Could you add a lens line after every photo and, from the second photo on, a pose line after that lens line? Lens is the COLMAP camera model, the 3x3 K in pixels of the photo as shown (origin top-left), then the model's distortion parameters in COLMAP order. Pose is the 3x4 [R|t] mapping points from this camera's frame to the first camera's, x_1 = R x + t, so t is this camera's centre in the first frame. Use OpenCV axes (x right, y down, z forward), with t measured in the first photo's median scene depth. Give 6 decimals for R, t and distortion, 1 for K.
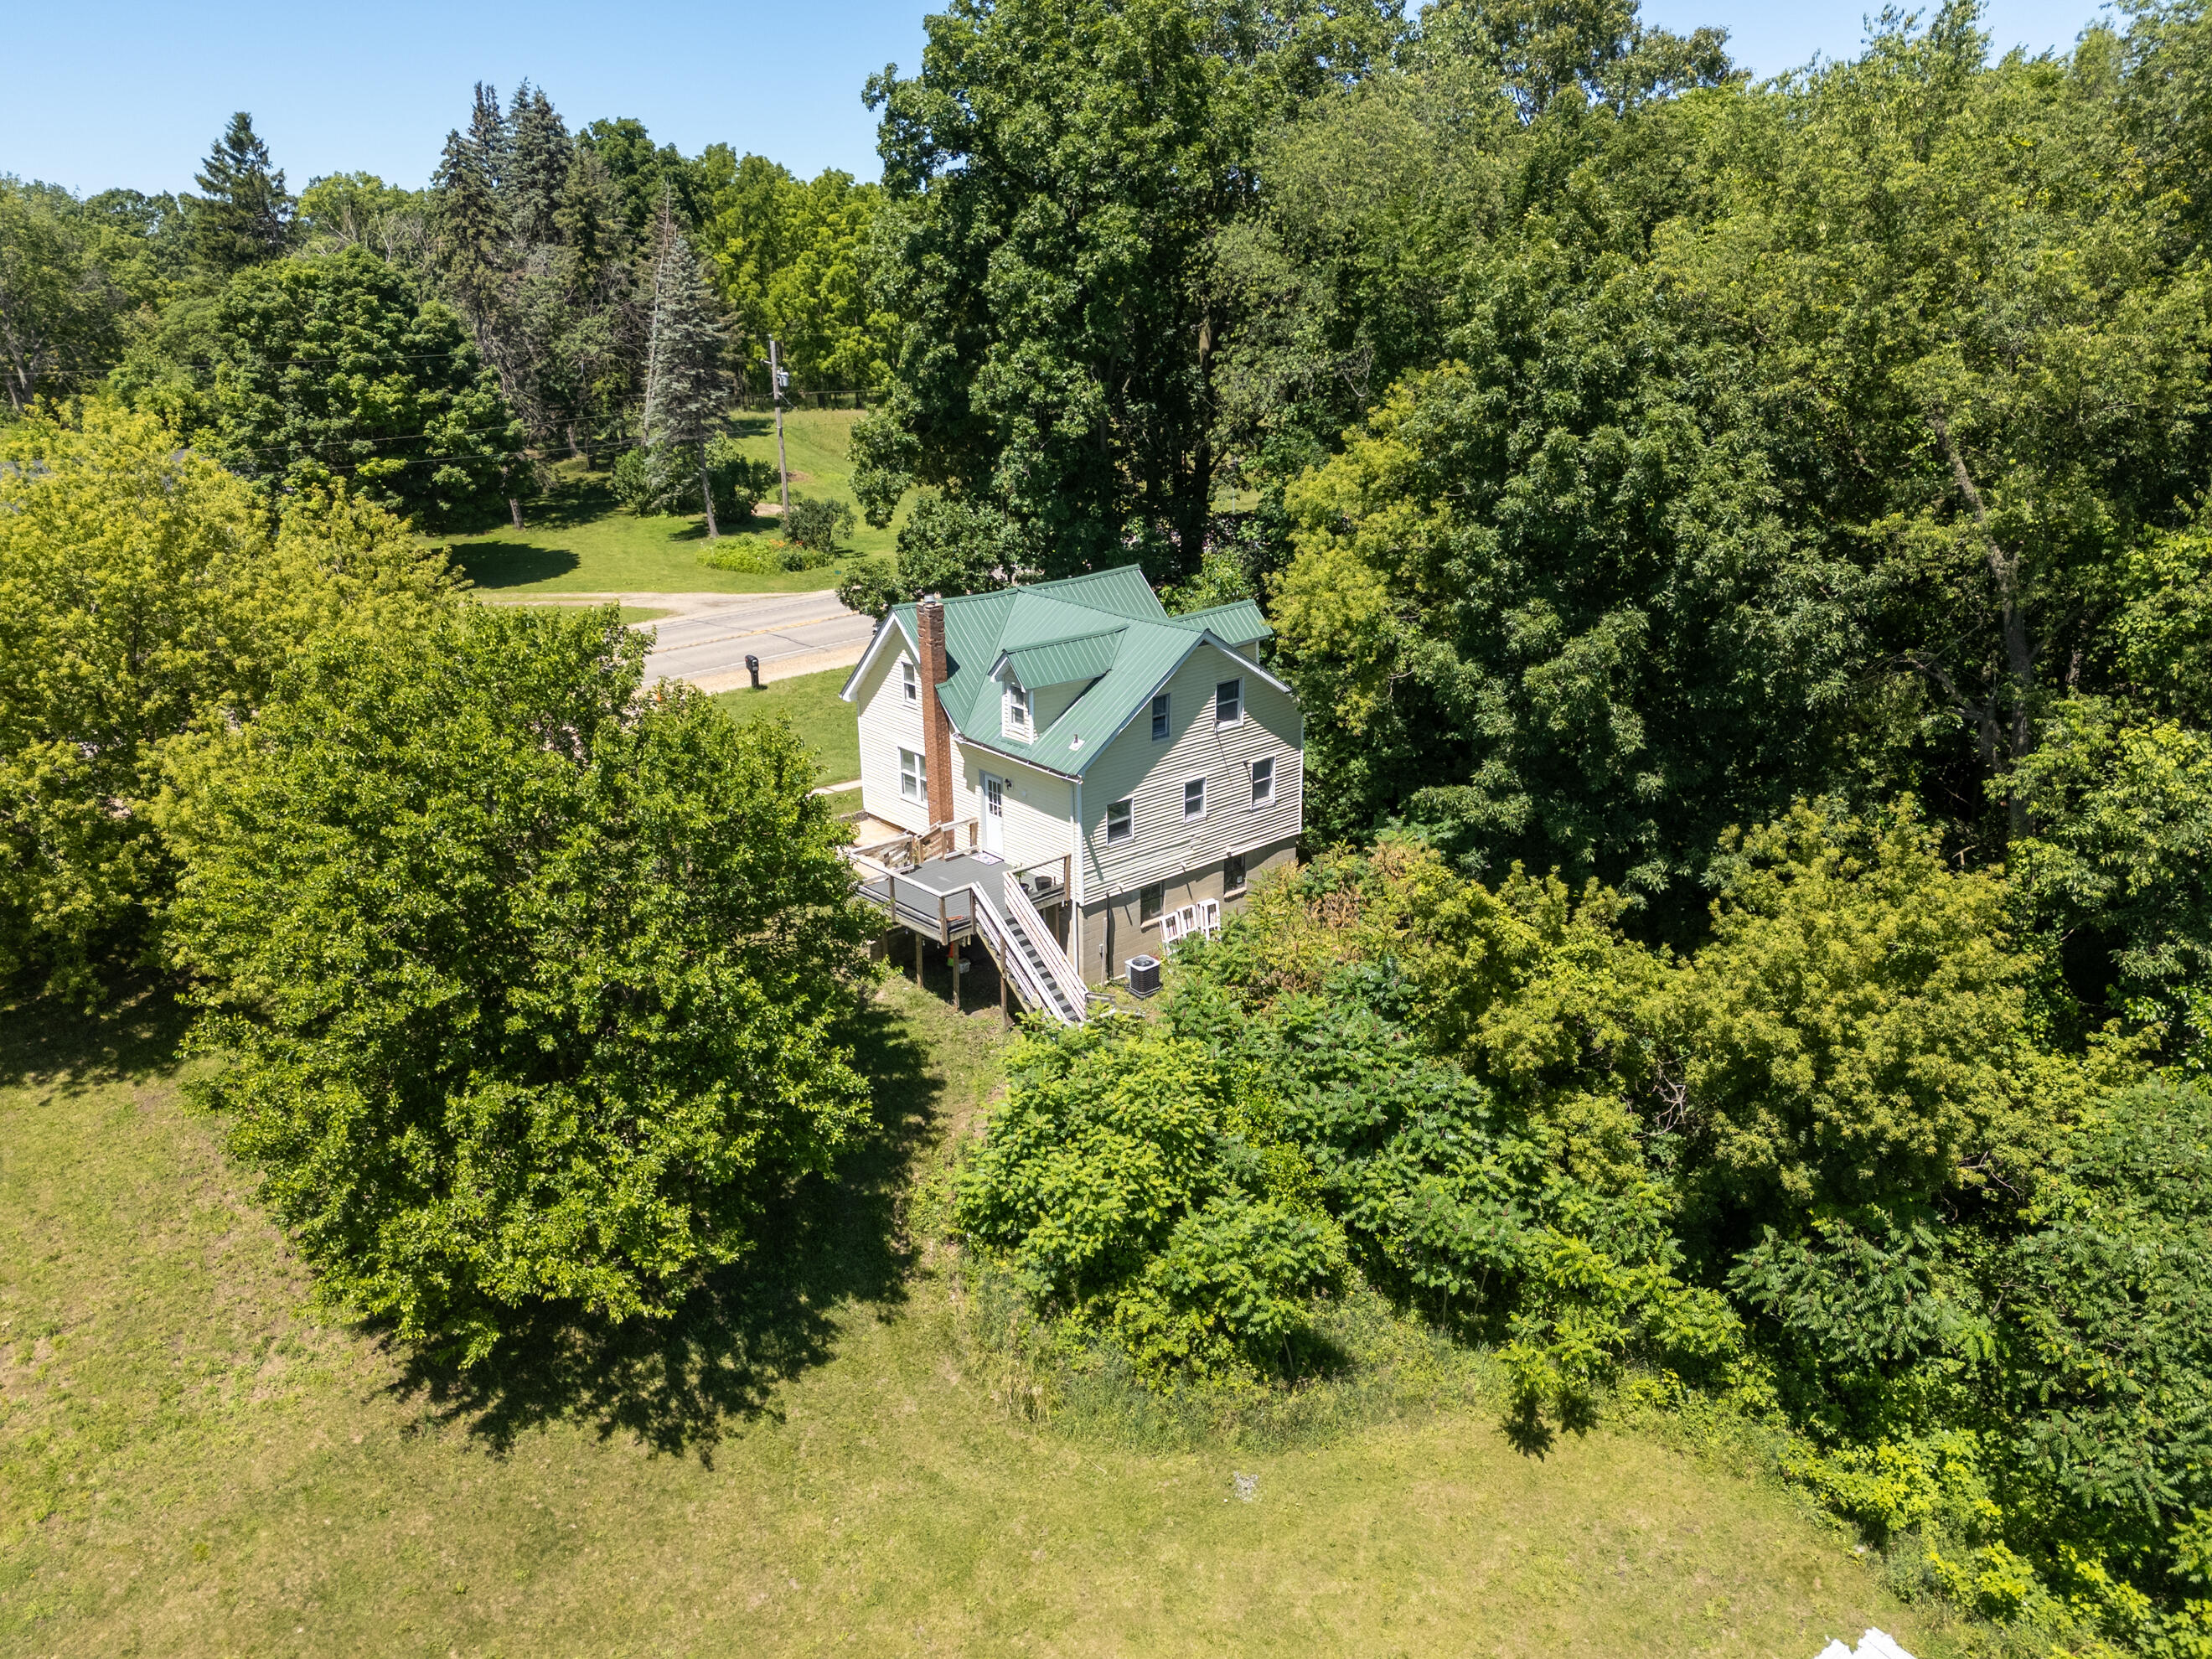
lens RADIAL K [[1633.8, 0, 1106.0], [0, 1633.8, 829.5], [0, 0, 1]] dist [0.080735, -0.070696]
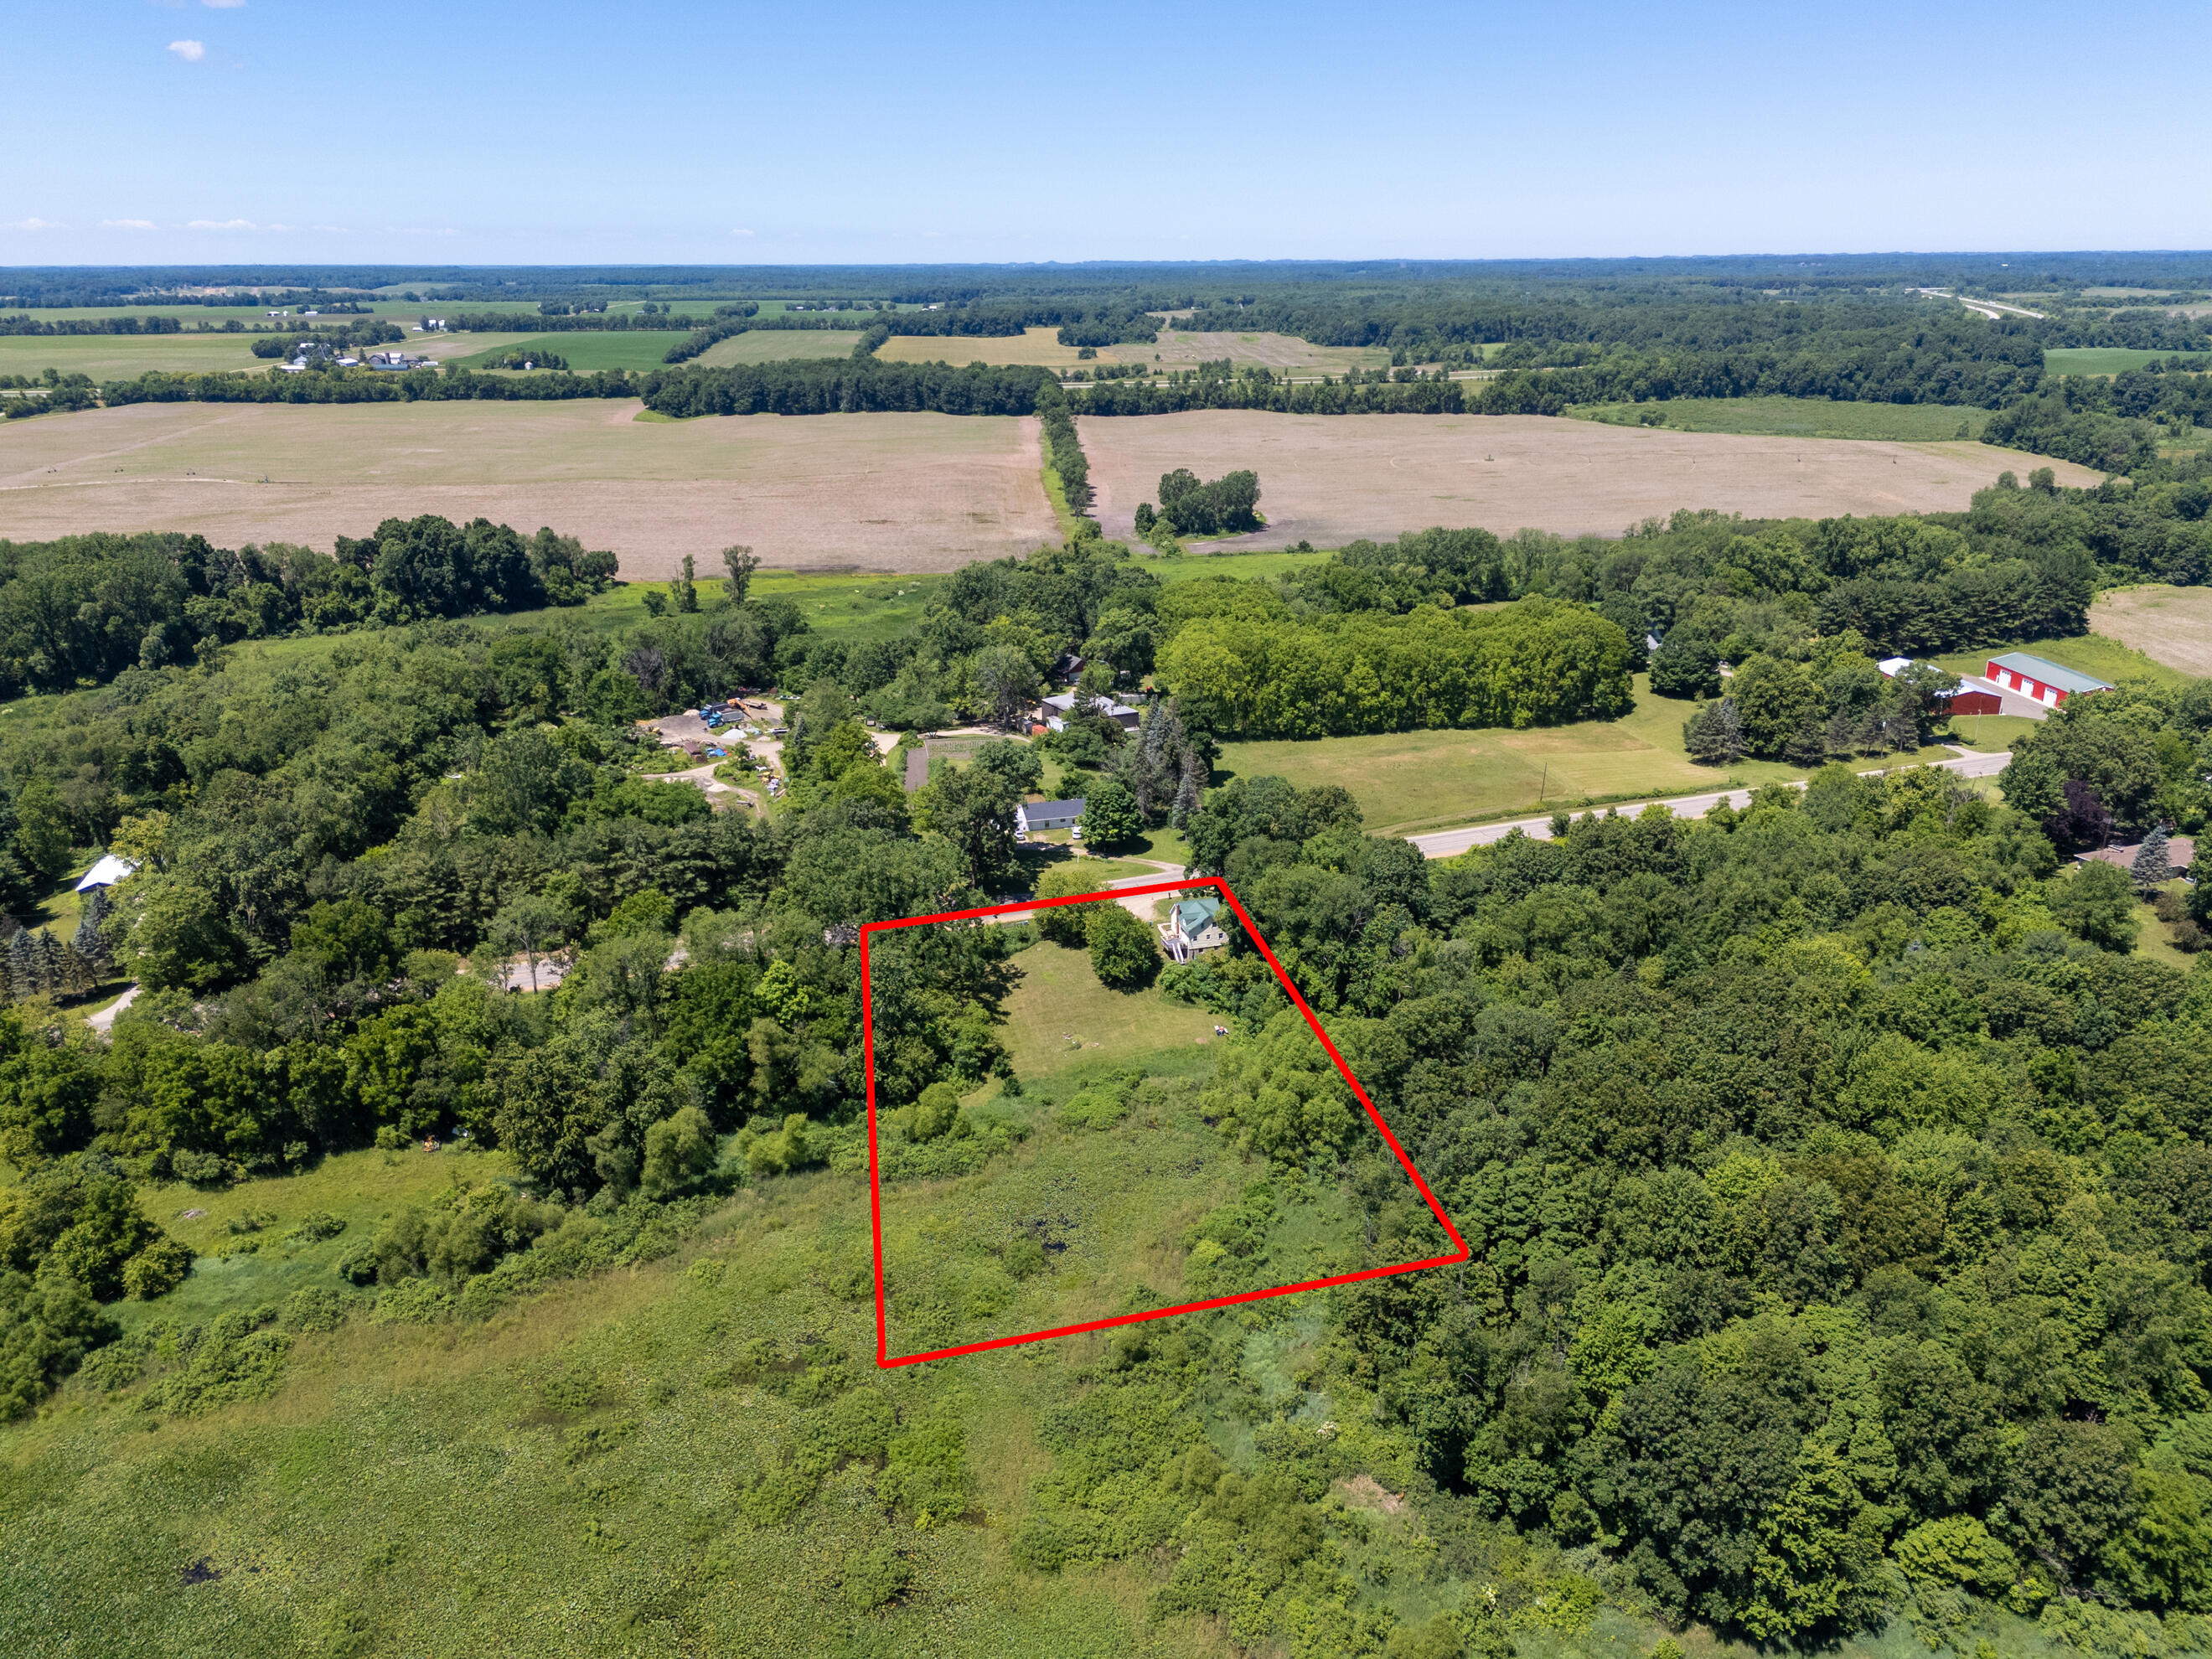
lens RADIAL K [[1633.8, 0, 1106.0], [0, 1633.8, 829.5], [0, 0, 1]] dist [0.080735, -0.070696]
pose [[0.916939, 0.142182, -0.372837, 2.314111], [-0.139460, 0.989629, 0.034415, -0.692185], [0.373863, 0.020439, 0.927259, -6.013867]]
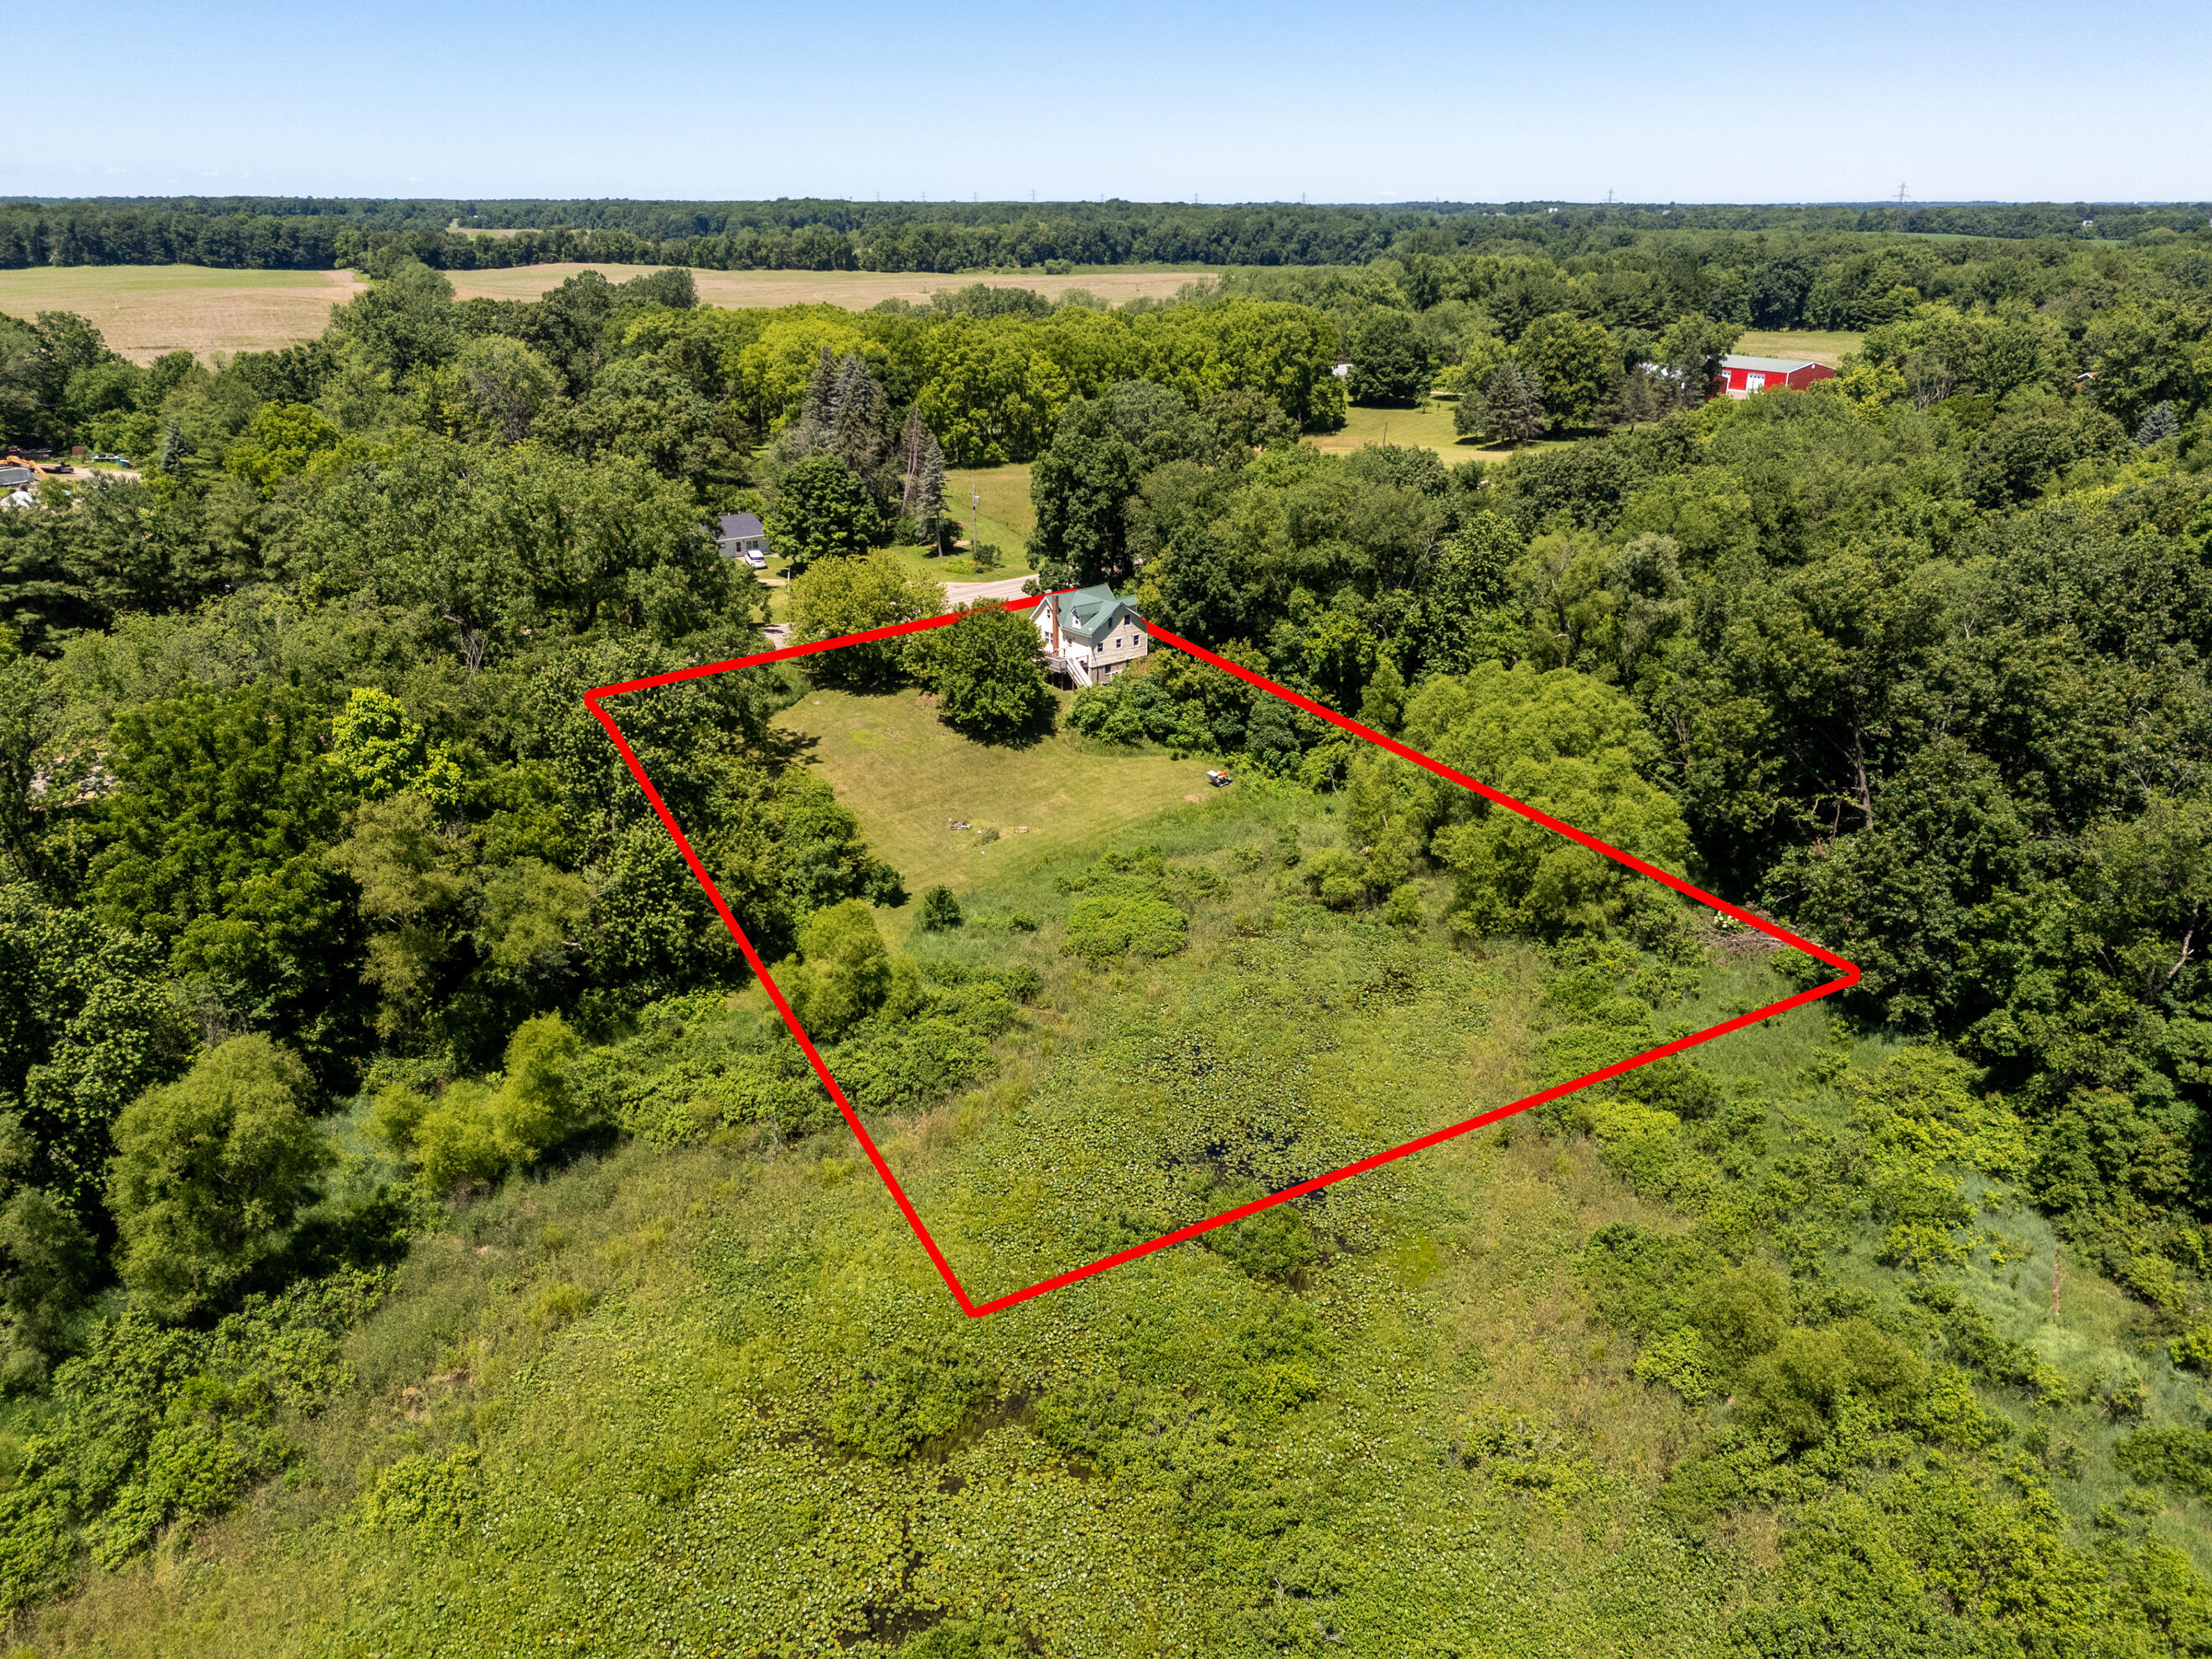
lens RADIAL K [[1633.8, 0, 1106.0], [0, 1633.8, 829.5], [0, 0, 1]] dist [0.080735, -0.070696]
pose [[0.999839, 0.017632, 0.003472, 0.016703], [-0.017728, 0.999389, 0.030108, 0.335246], [-0.002939, -0.030165, 0.999541, -3.216619]]
